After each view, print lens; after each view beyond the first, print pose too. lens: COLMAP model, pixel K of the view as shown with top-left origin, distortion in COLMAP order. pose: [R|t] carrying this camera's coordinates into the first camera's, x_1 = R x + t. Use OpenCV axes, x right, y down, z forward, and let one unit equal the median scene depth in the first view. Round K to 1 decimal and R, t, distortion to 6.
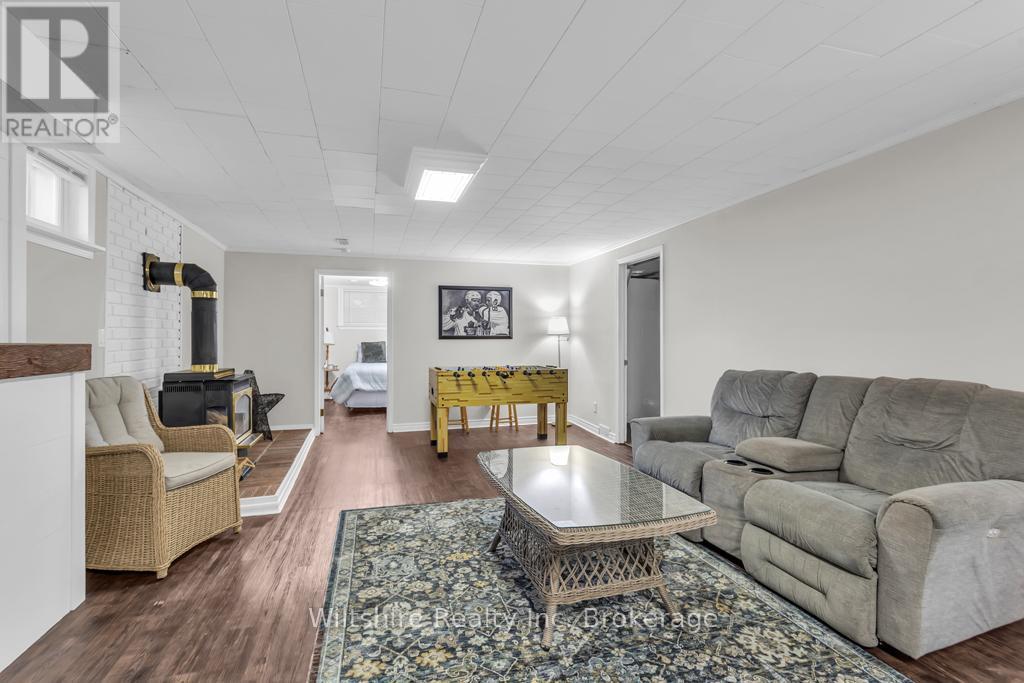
lens RADIAL K [[483.6, 0, 516.0], [0, 483.6, 342.9], [0, 0, 1]] dist [0.000644, 0.000161]
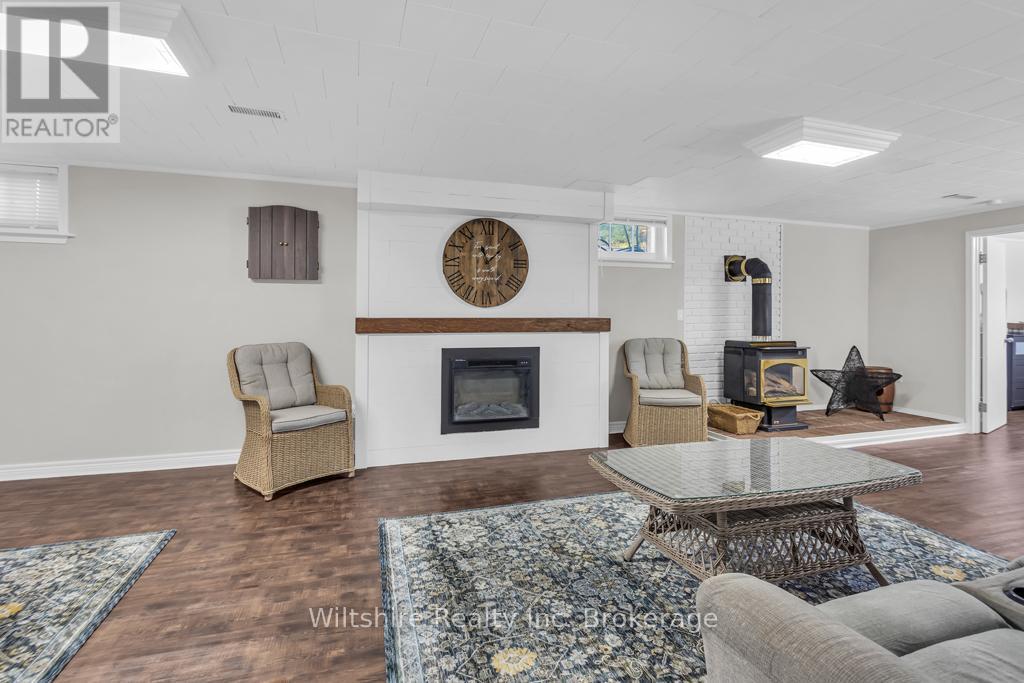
lens RADIAL K [[494.0, 0, 515.8], [0, 494.0, 314.0], [0, 0, 1]] dist [0.001340, 0.000254]
pose [[0.030156, -0.003501, -0.999539, 0.839163], [-0.008003, 0.999961, -0.003743, -0.003315], [0.999513, 0.008112, 0.030127, 0.412761]]
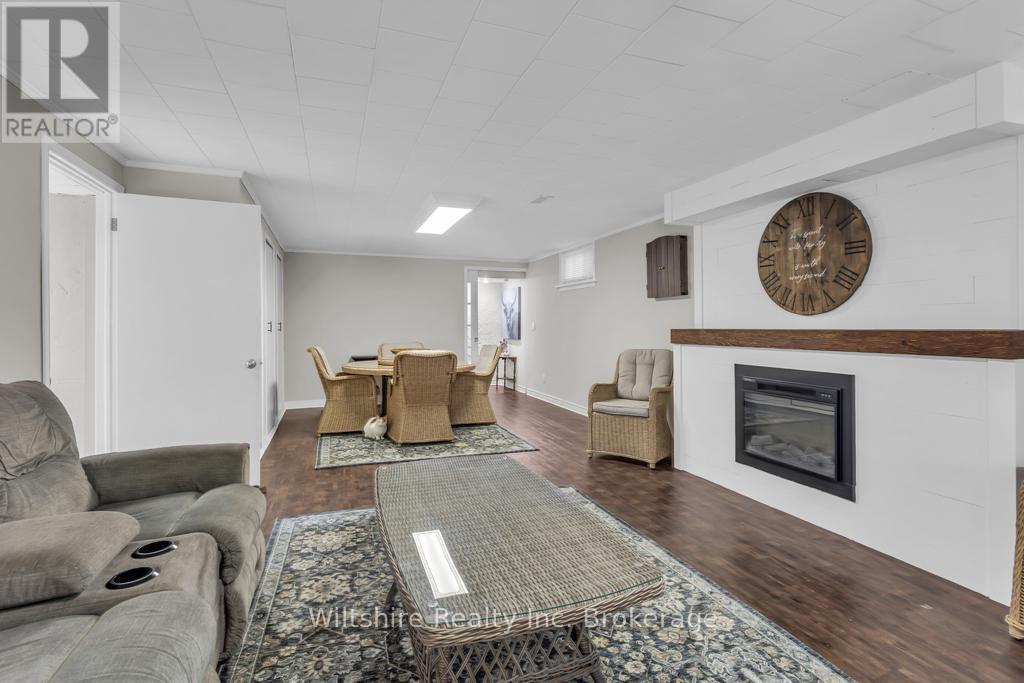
lens RADIAL K [[500.6, 0, 511.1], [0, 500.6, 320.2], [0, 0, 1]] dist [-0.003665, -0.000505]
pose [[-0.998601, 0.000587, -0.052875, 0.087432], [0.000973, 0.999973, -0.007272, -0.009329], [0.052869, -0.007313, -0.998575, 1.419308]]
